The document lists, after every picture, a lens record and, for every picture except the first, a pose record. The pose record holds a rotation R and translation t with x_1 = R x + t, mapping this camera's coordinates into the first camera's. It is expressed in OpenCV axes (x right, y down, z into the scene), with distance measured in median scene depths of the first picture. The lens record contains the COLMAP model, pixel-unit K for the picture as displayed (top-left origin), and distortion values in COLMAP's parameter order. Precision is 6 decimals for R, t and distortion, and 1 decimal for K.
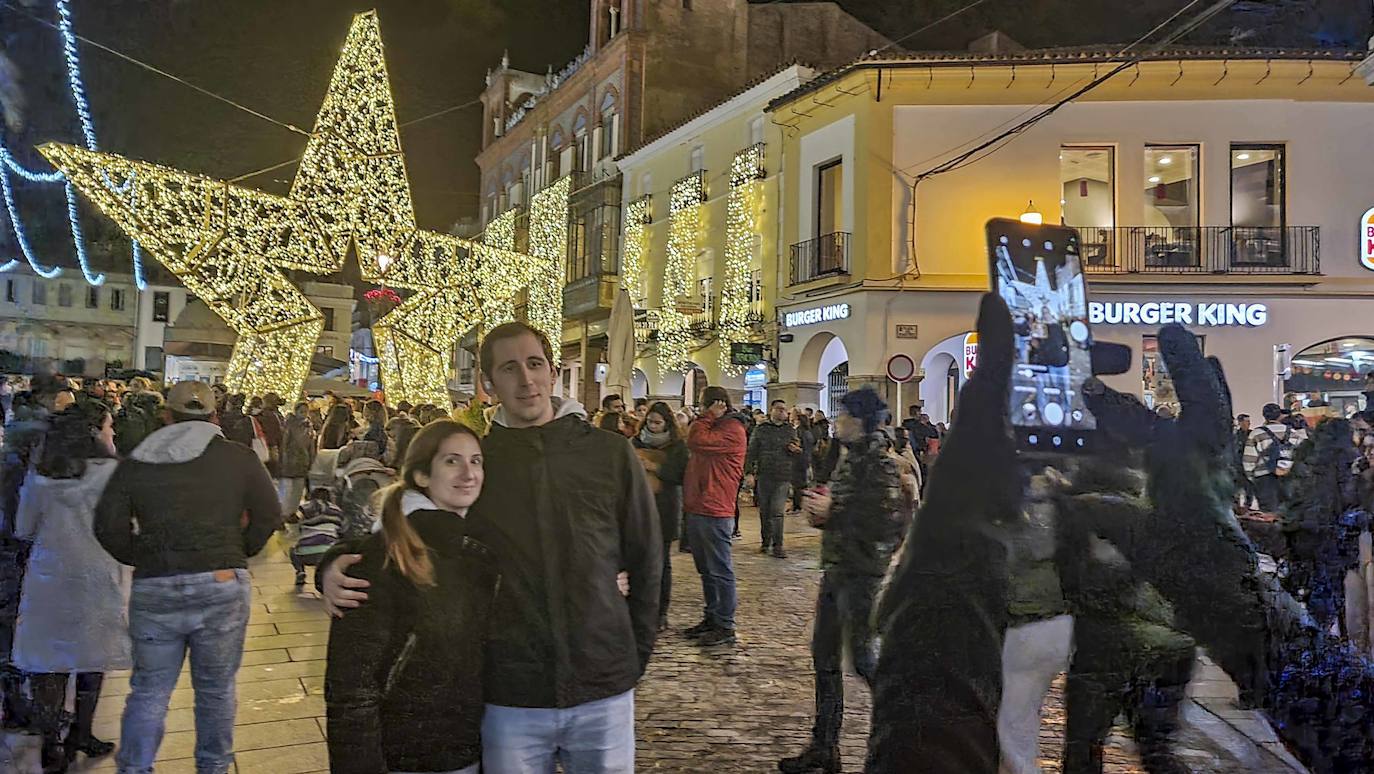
lens RADIAL K [[989.0, 0, 683.8], [0, 989.0, 373.6], [0, 0, 1]] dist [0.008249, 0.002427]
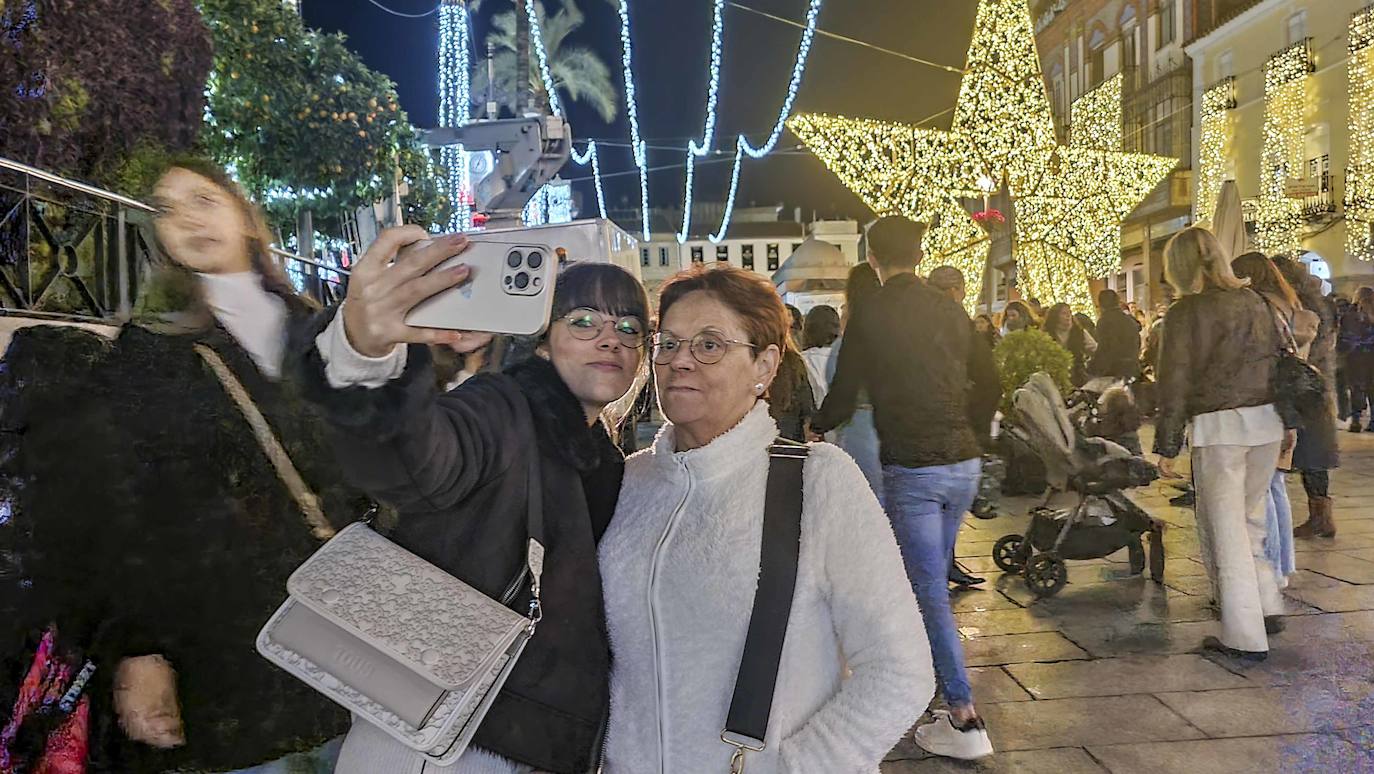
lens RADIAL K [[989.0, 0, 692.6], [0, 989.0, 402.1], [0, 0, 1]] dist [0.008249, 0.002427]
pose [[0.907427, -0.044814, -0.417814, -0.124538], [0.086370, 0.992958, 0.081080, 0.004742], [0.411238, -0.109661, 0.904907, -0.096597]]
